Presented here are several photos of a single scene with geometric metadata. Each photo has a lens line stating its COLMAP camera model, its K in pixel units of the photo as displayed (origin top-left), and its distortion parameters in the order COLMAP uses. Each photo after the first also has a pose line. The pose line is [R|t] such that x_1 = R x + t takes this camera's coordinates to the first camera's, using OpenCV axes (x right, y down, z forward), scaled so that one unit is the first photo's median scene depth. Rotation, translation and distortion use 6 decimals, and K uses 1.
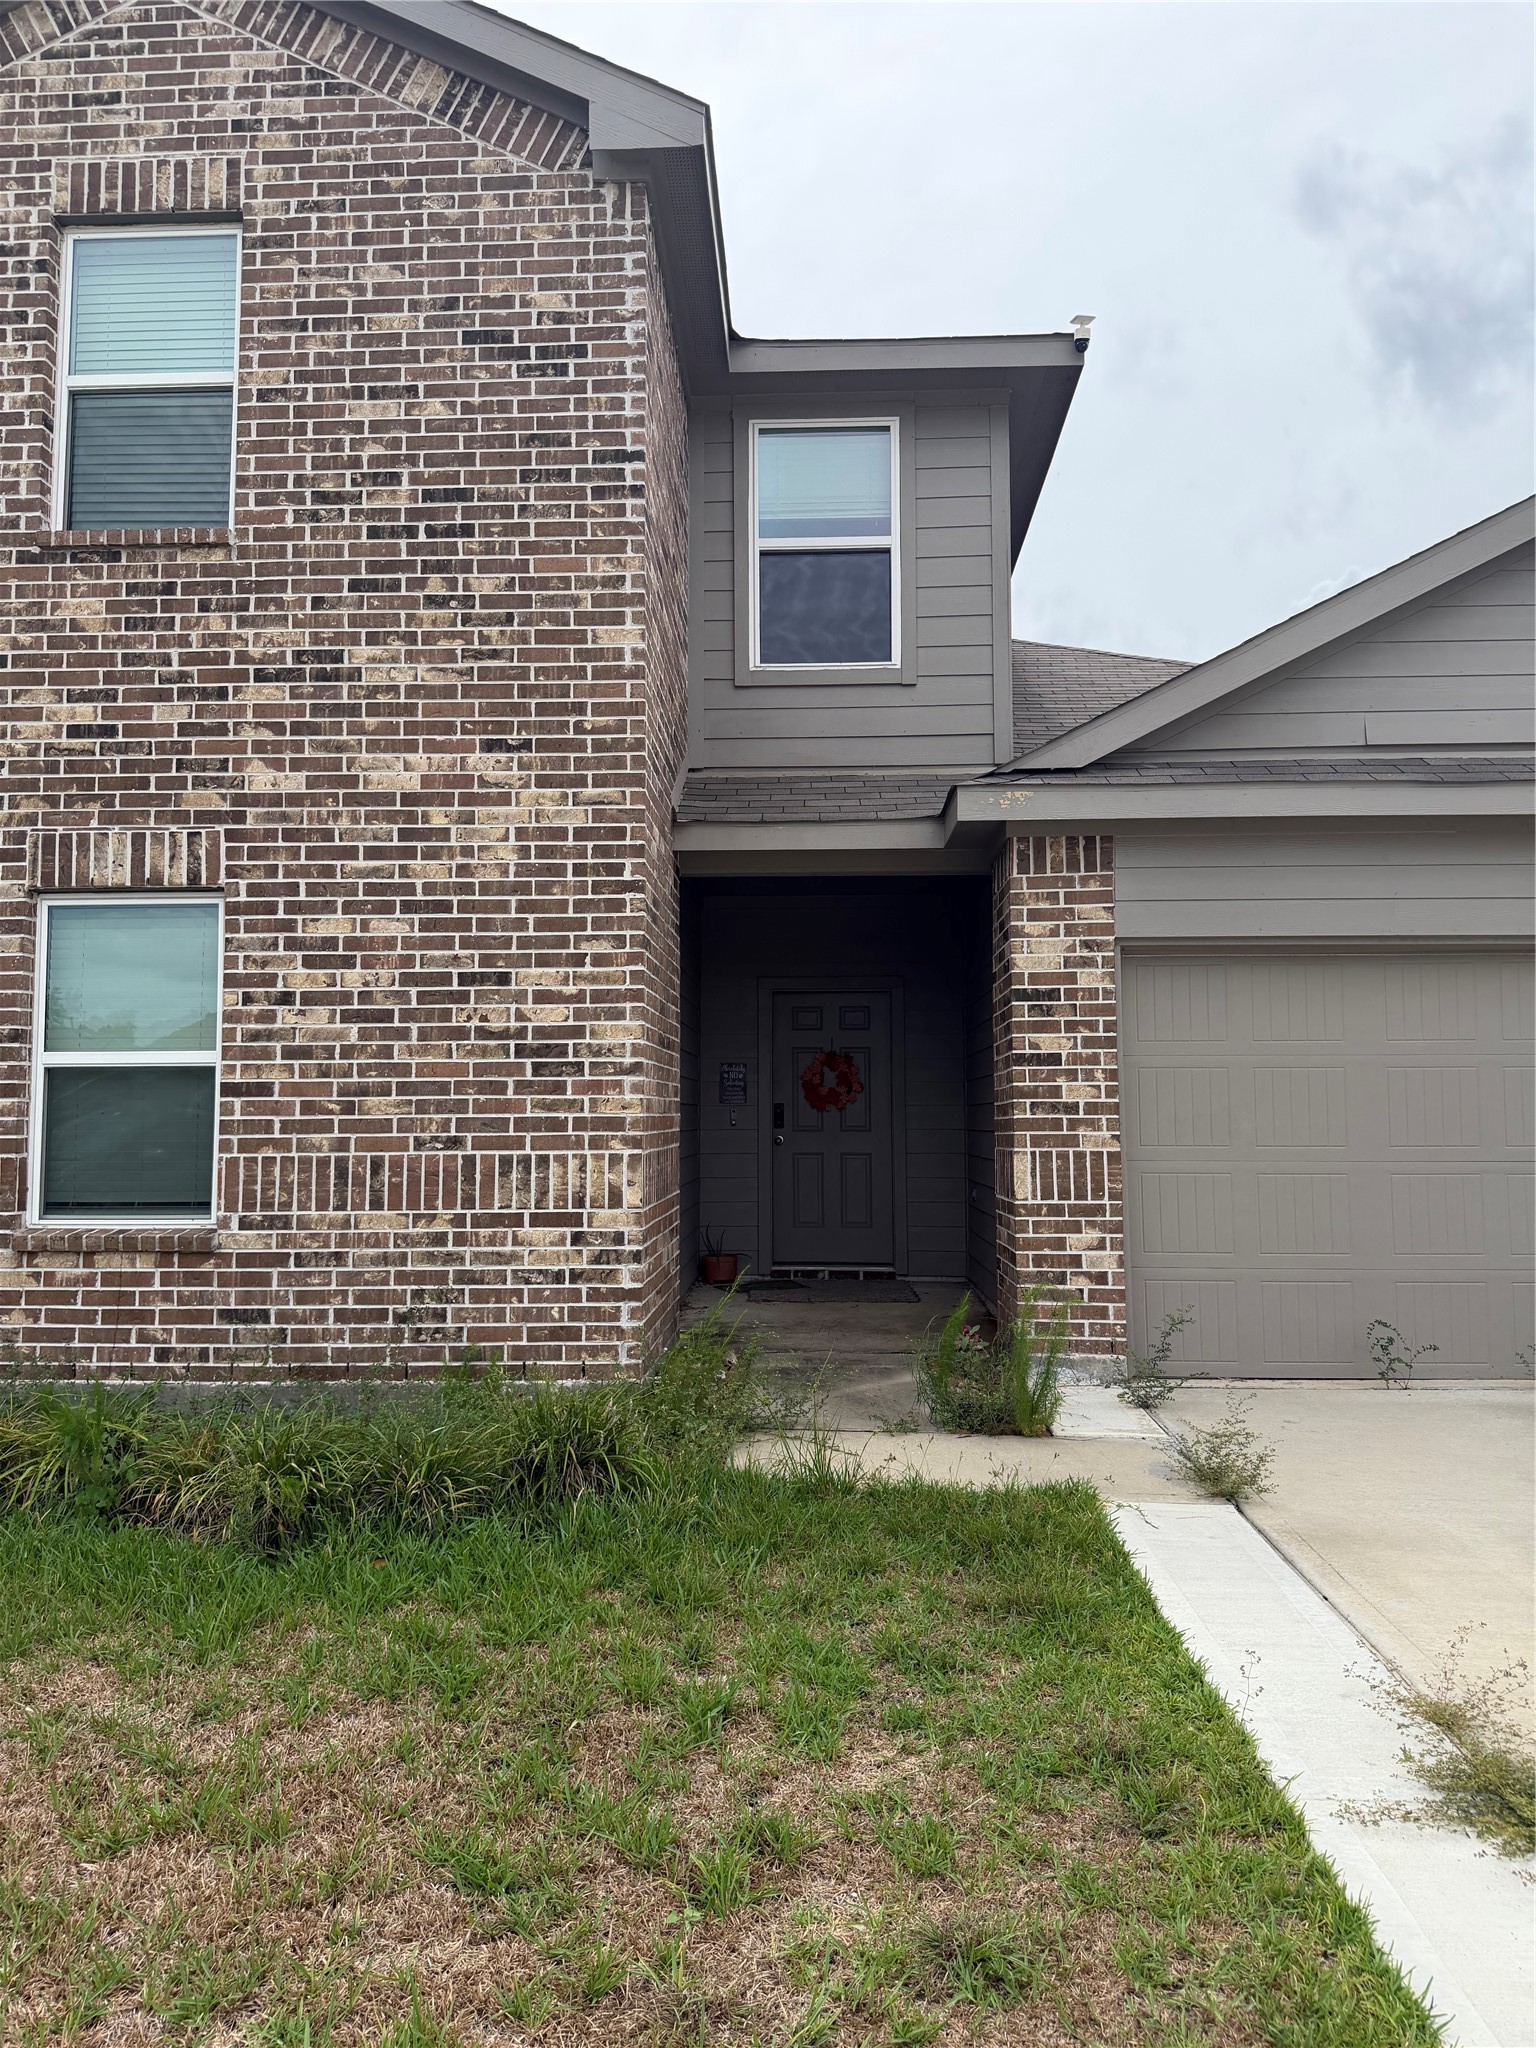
lens RADIAL K [[1445.2, 0, 768.5], [0, 1445.2, 1017.4], [0, 0, 1]] dist [-0.004428, -0.006565]
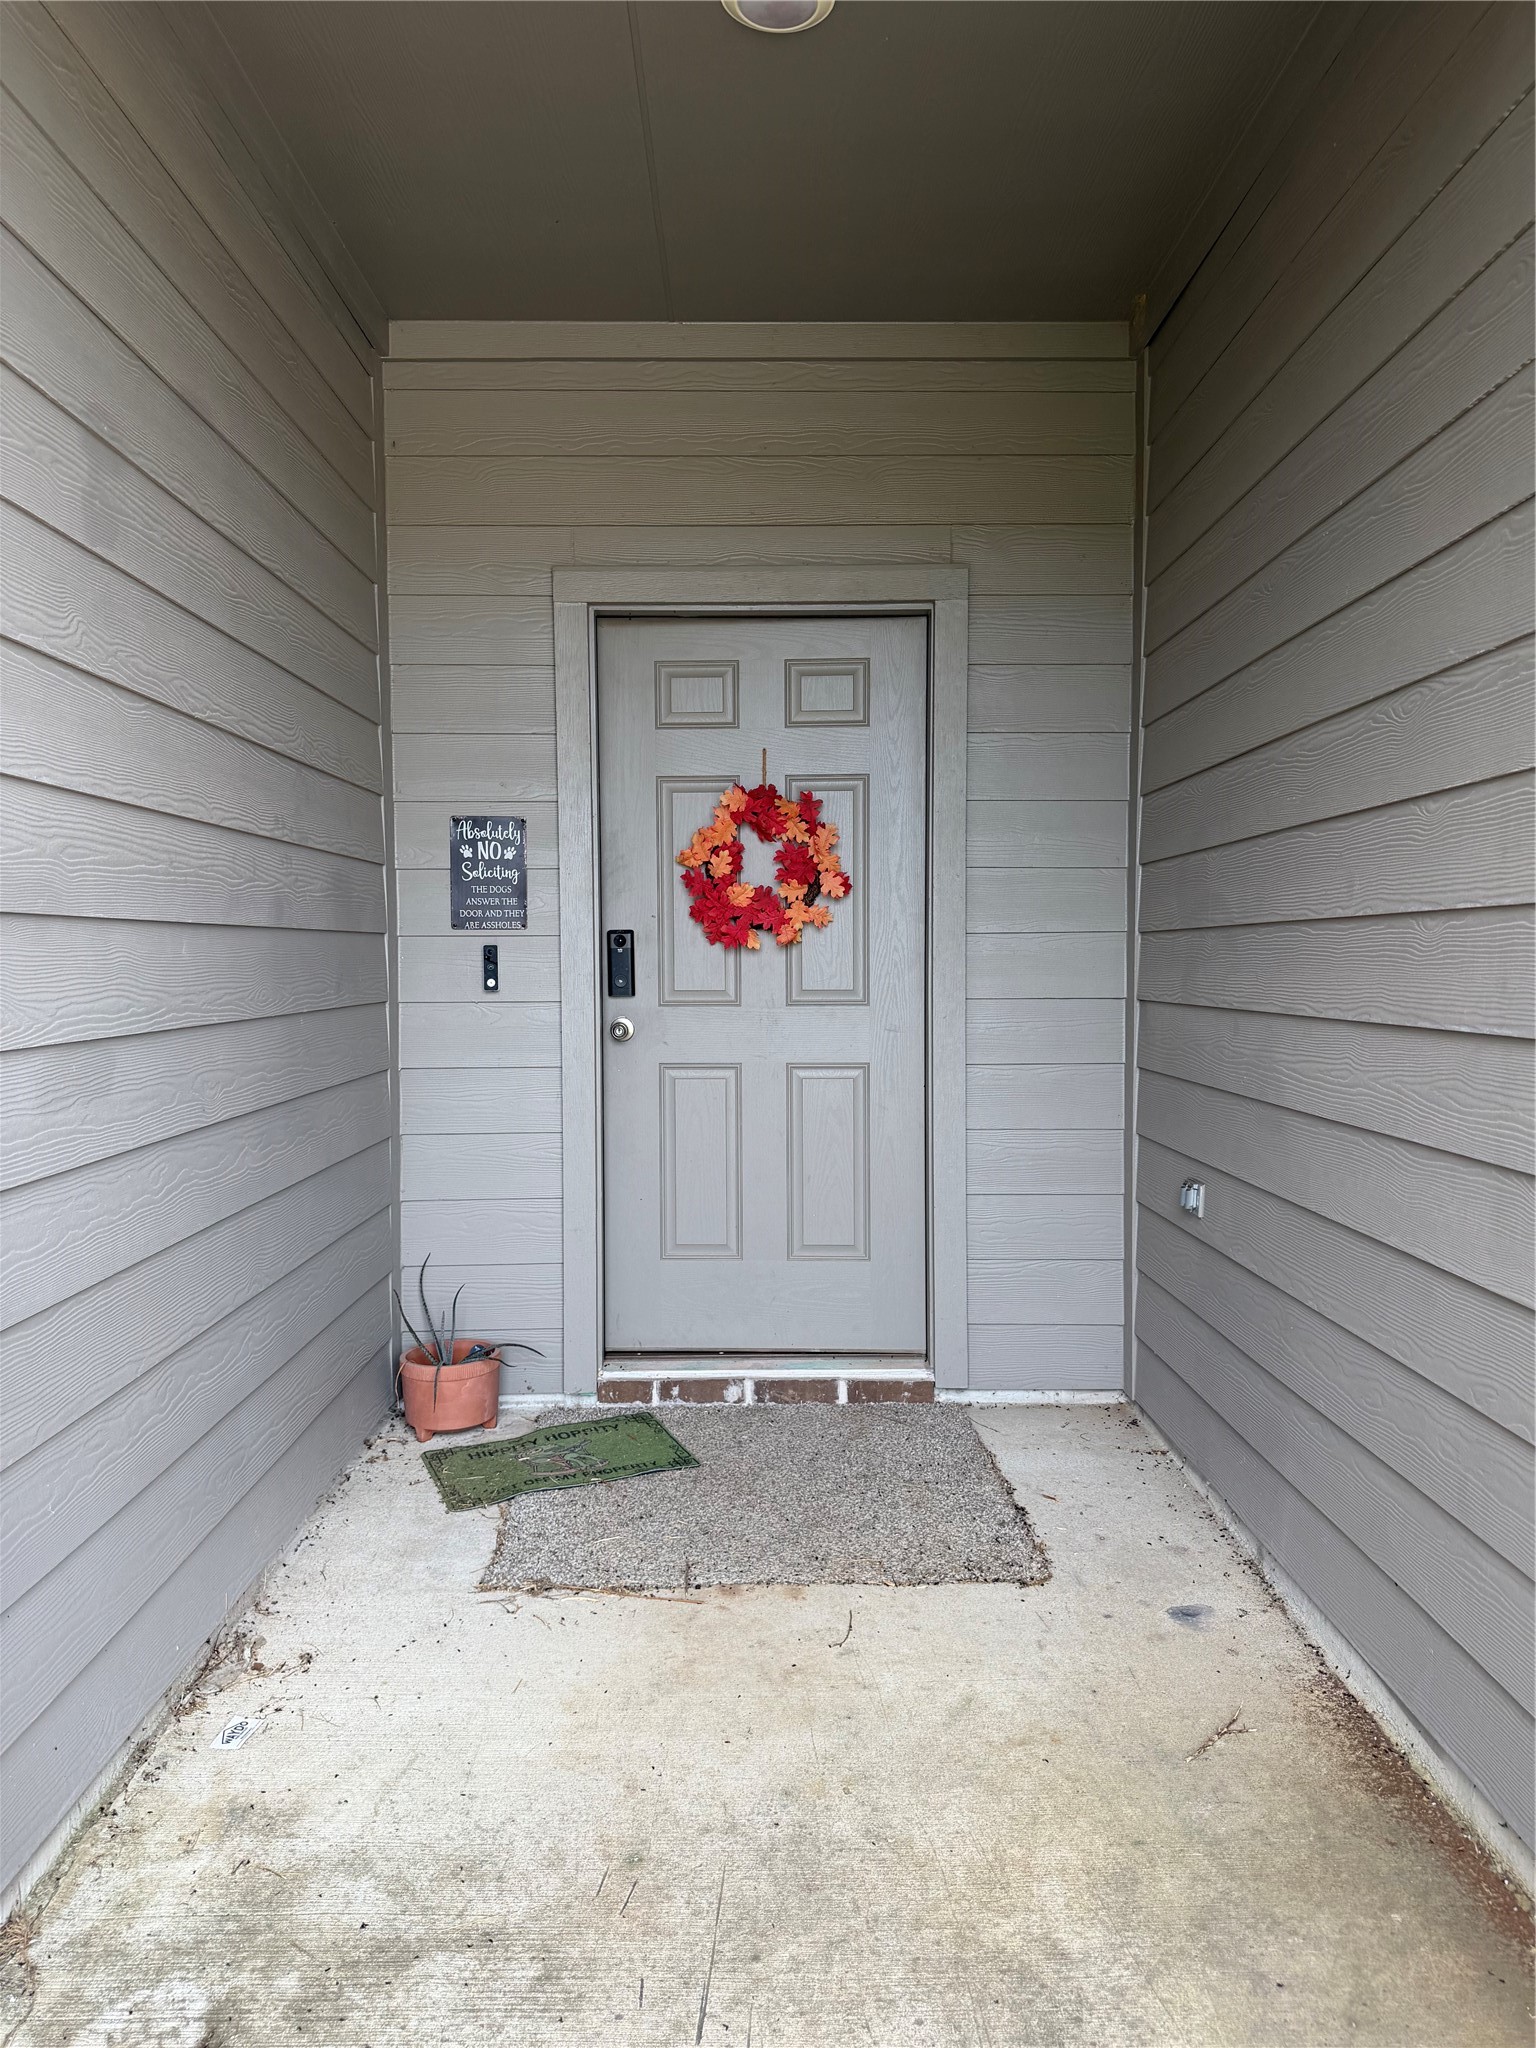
lens RADIAL K [[1445.2, 0, 768.6], [0, 1445.2, 1022.0], [0, 0, 1]] dist [-0.004428, -0.006565]
pose [[0.998914, -0.003546, 0.046451, 0.027929], [-0.001612, 0.993873, 0.110518, 0.042250], [-0.046558, -0.110472, 0.992788, 0.632965]]
